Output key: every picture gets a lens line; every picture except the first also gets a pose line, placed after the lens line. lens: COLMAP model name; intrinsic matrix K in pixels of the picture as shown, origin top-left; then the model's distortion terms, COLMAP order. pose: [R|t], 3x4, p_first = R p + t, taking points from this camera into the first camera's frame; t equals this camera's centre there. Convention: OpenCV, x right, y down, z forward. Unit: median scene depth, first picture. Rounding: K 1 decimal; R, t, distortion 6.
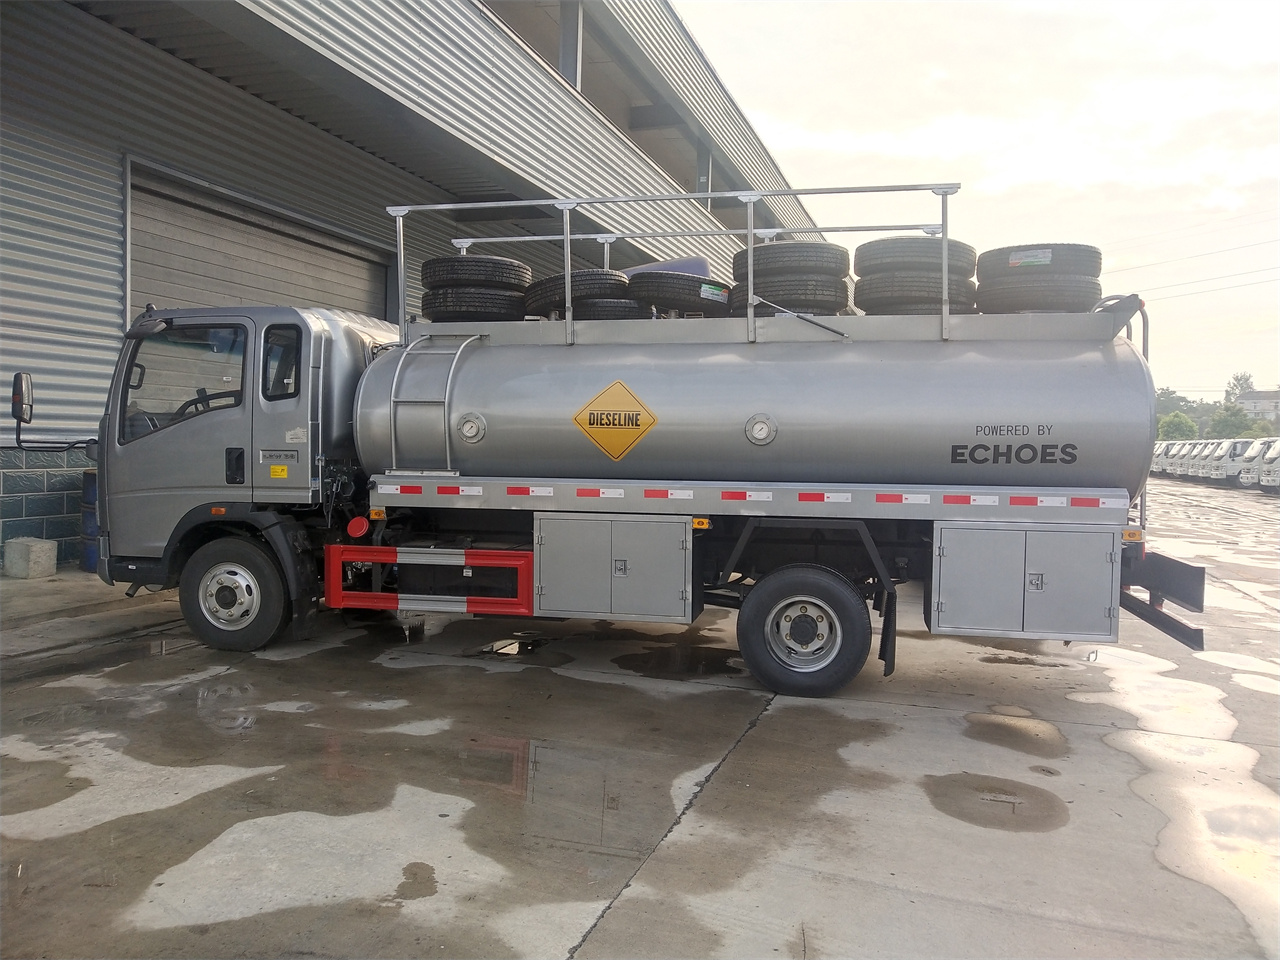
lens RADIAL K [[966.4, 0, 643.9], [0, 966.4, 479.1], [0, 0, 1]] dist [-0.007879, 0.041742]
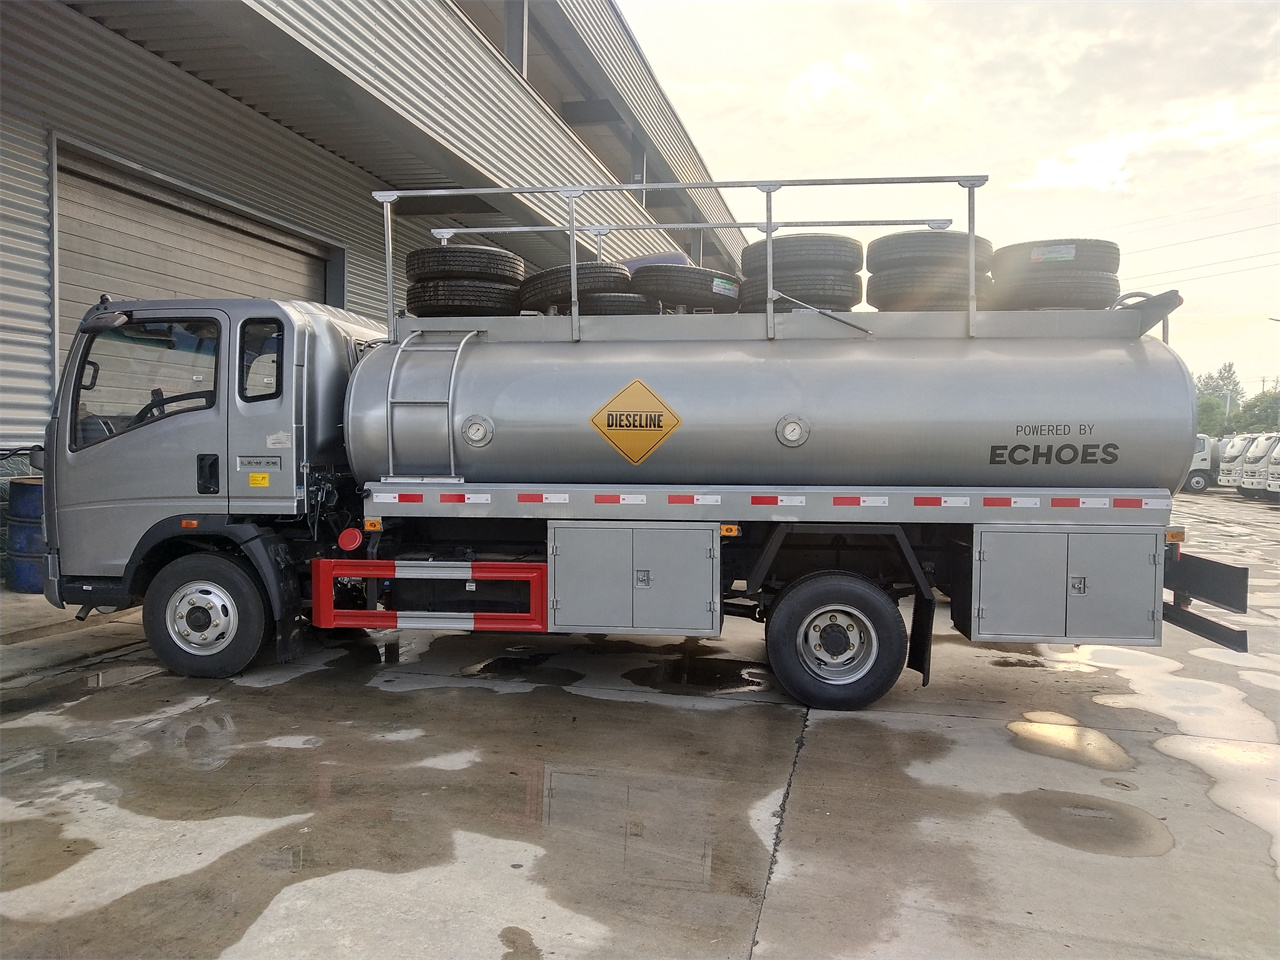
lens RADIAL K [[966.4, 0, 643.9], [0, 966.4, 479.1], [0, 0, 1]] dist [-0.007879, 0.041742]
pose [[0.995732, -0.010460, 0.091697, -0.103177], [0.010517, 0.999945, -0.000143, -0.004618], [-0.091691, 0.001107, 0.995787, 0.062001]]
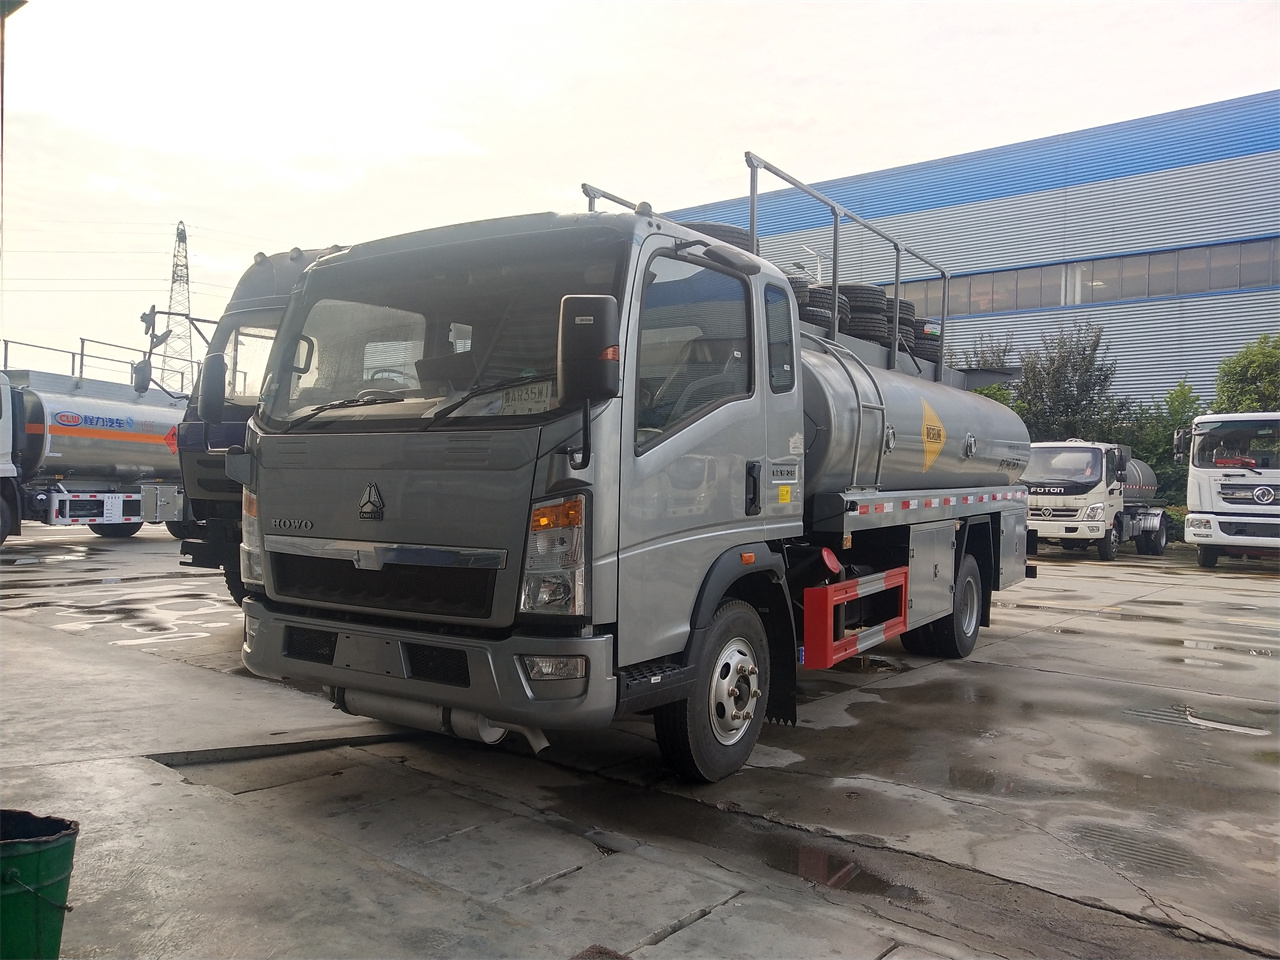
lens RADIAL K [[966.4, 0, 643.9], [0, 966.4, 479.1], [0, 0, 1]] dist [-0.007879, 0.041742]
pose [[0.372473, -0.018214, 0.927864, -1.103165], [0.026685, 0.999604, 0.008910, -0.028817], [-0.927659, 0.021442, 0.372811, 0.855512]]
